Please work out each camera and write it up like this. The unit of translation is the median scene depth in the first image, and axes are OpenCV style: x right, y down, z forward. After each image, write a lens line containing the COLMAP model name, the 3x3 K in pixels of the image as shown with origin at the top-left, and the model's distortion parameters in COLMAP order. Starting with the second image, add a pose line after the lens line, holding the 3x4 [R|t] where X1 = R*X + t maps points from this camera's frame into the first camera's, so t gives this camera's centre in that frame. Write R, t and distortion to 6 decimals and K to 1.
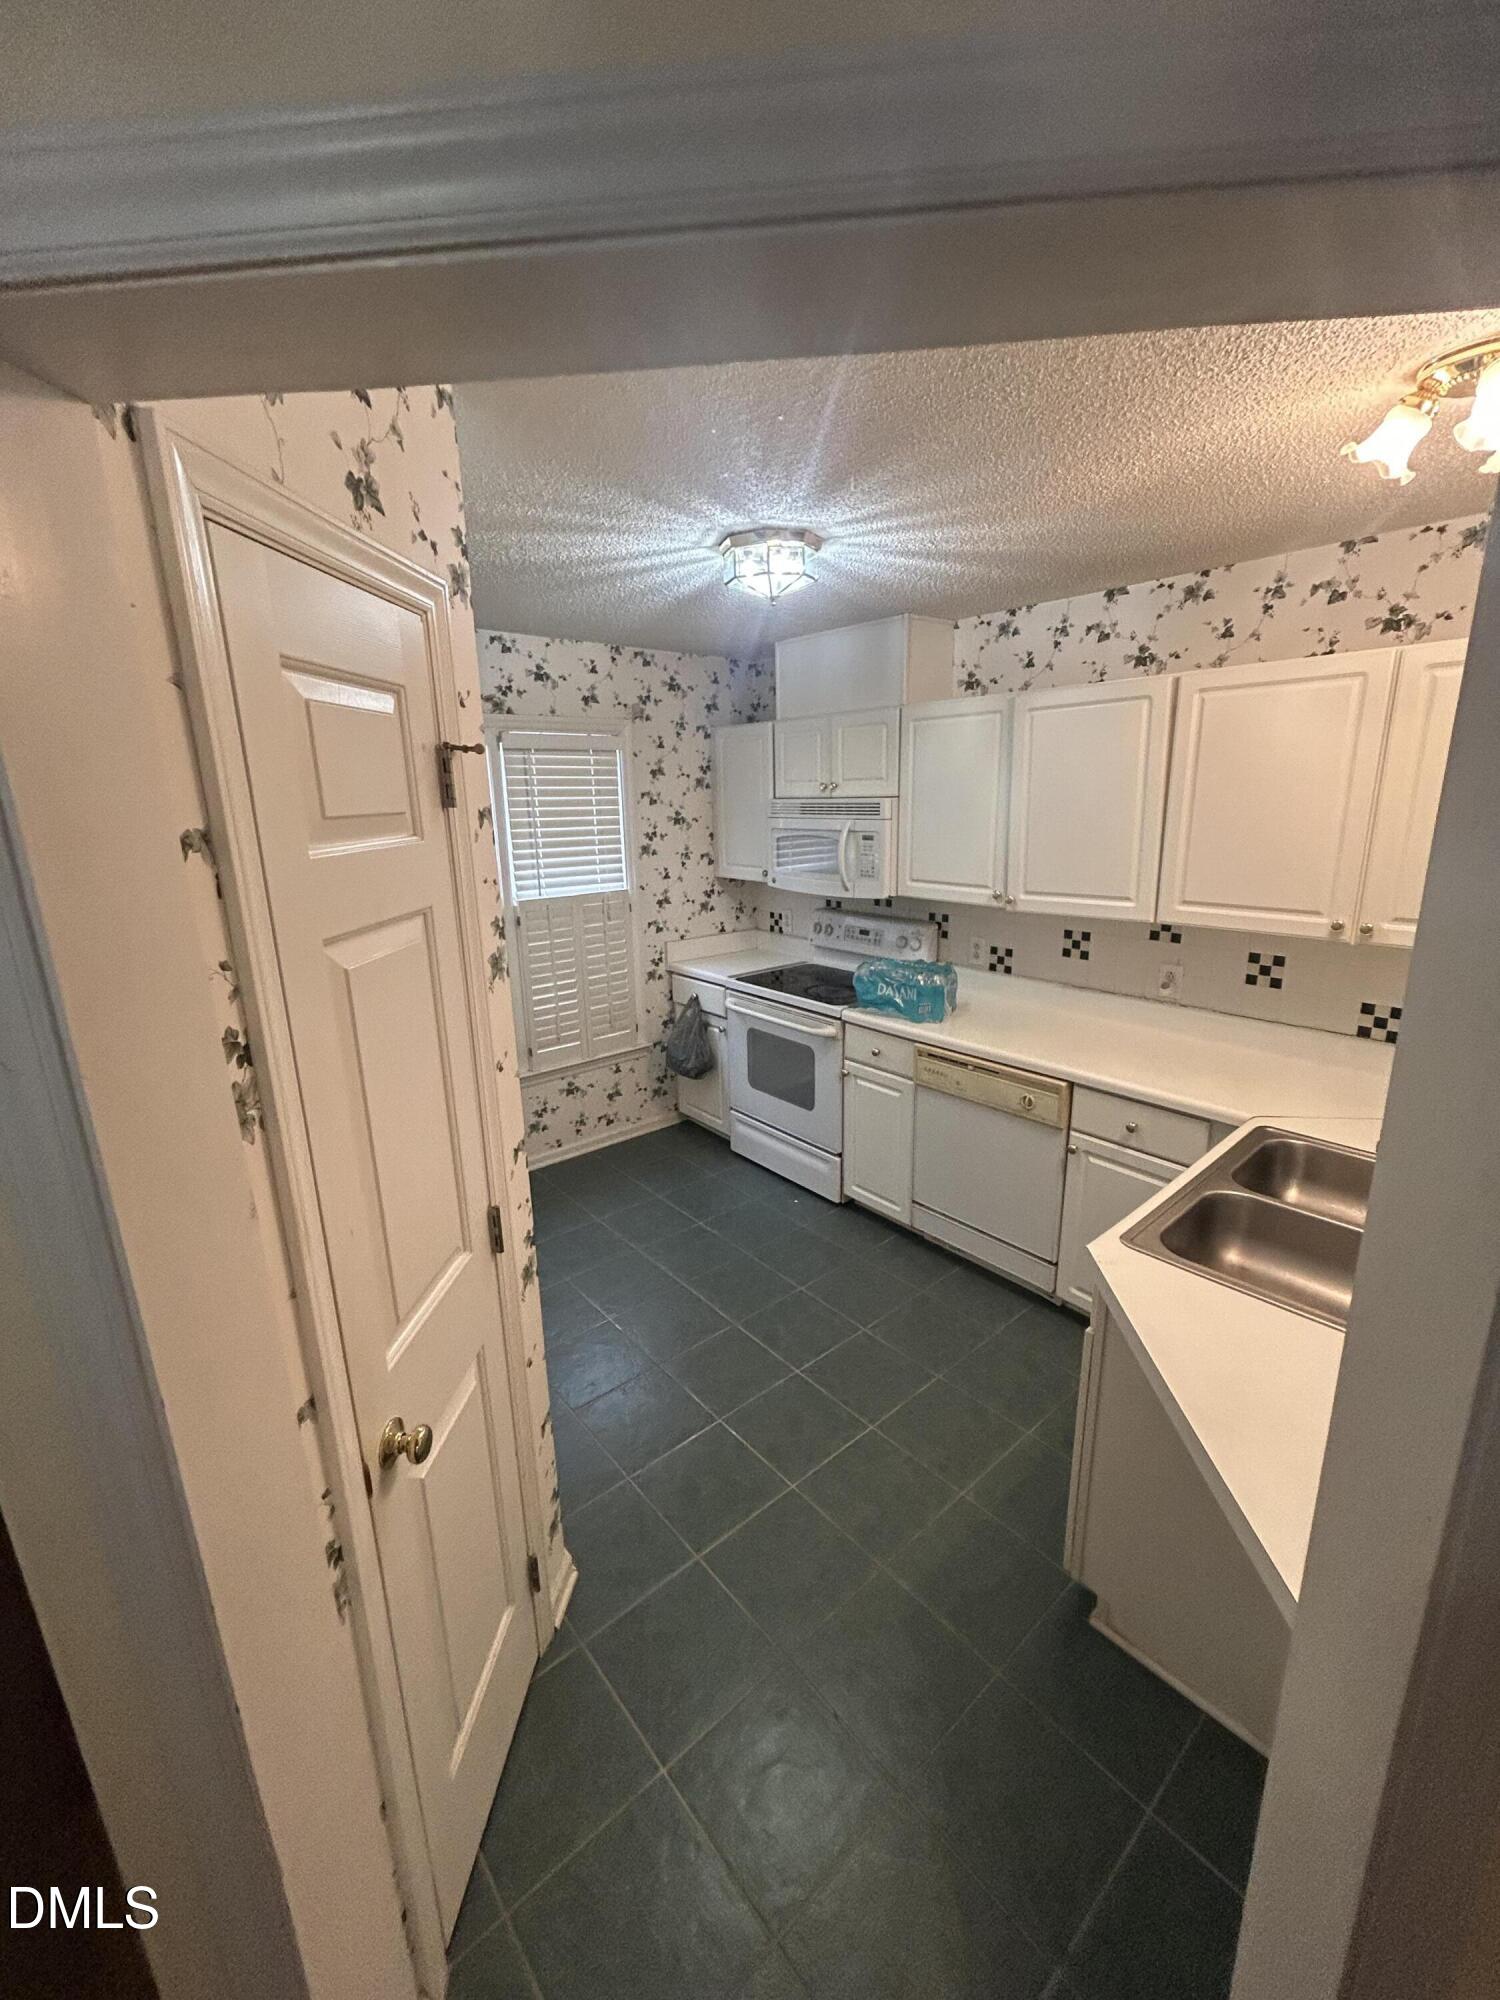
lens RADIAL K [[807.7, 0, 751.6], [0, 807.7, 995.7], [0, 0, 1]] dist [-0.006384, 0.000447]
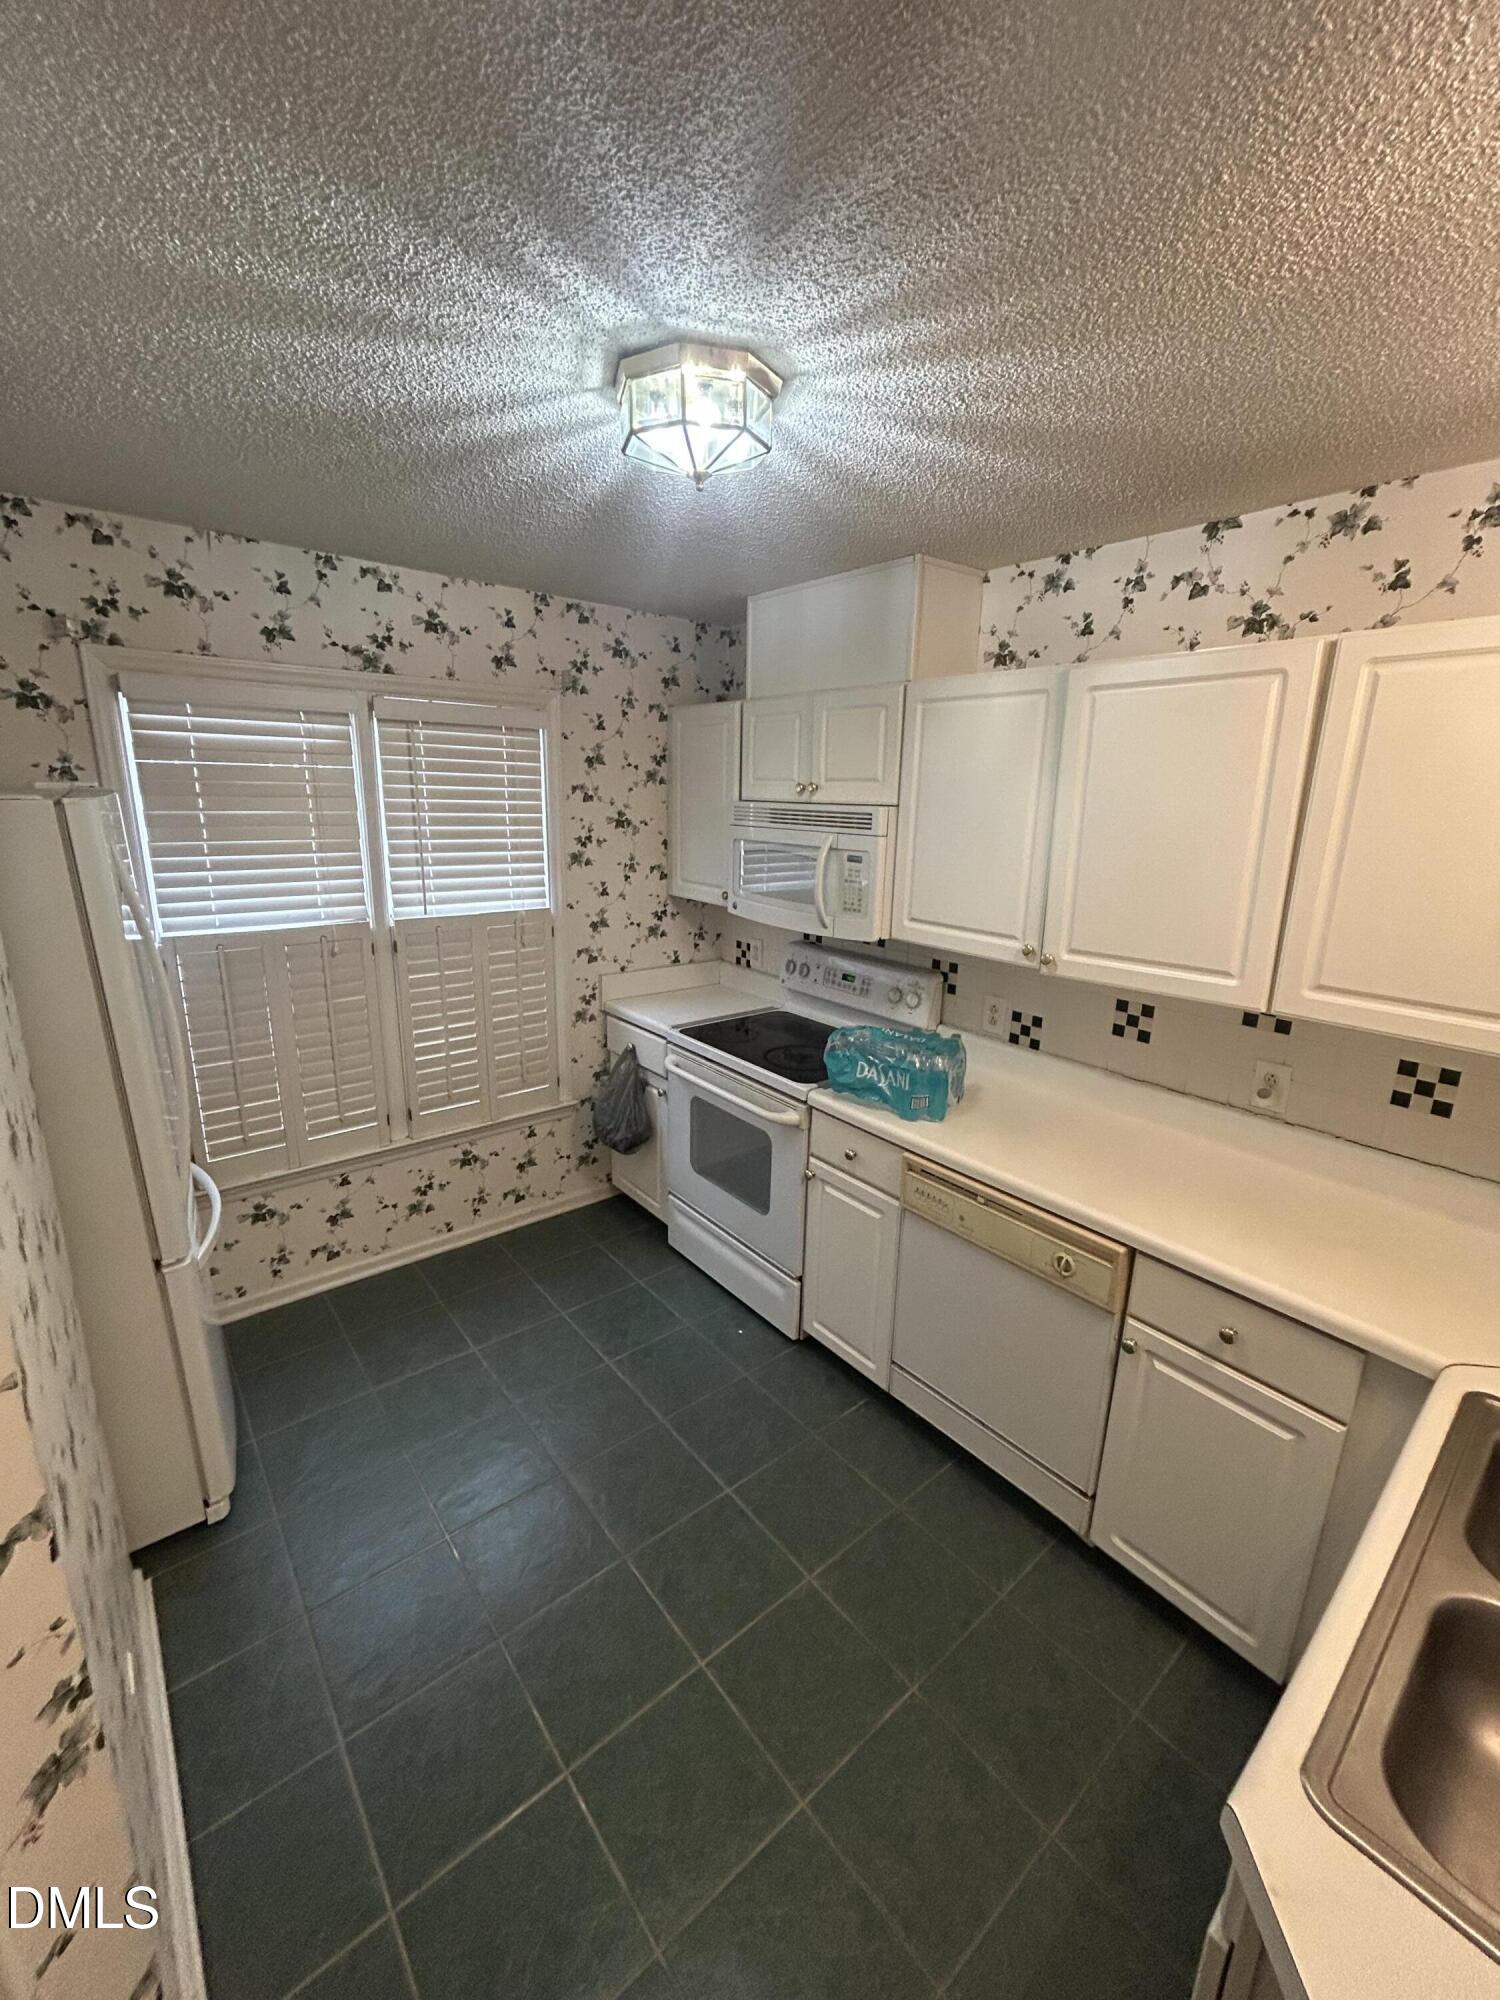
lens RADIAL K [[807.7, 0, 752.0], [0, 807.7, 997.3], [0, 0, 1]] dist [-0.006384, 0.000447]
pose [[0.999014, 0.044328, -0.002411, 0.059656], [-0.044321, 0.999014, 0.002648, -0.069005], [0.002526, -0.002539, 0.999994, 0.266057]]
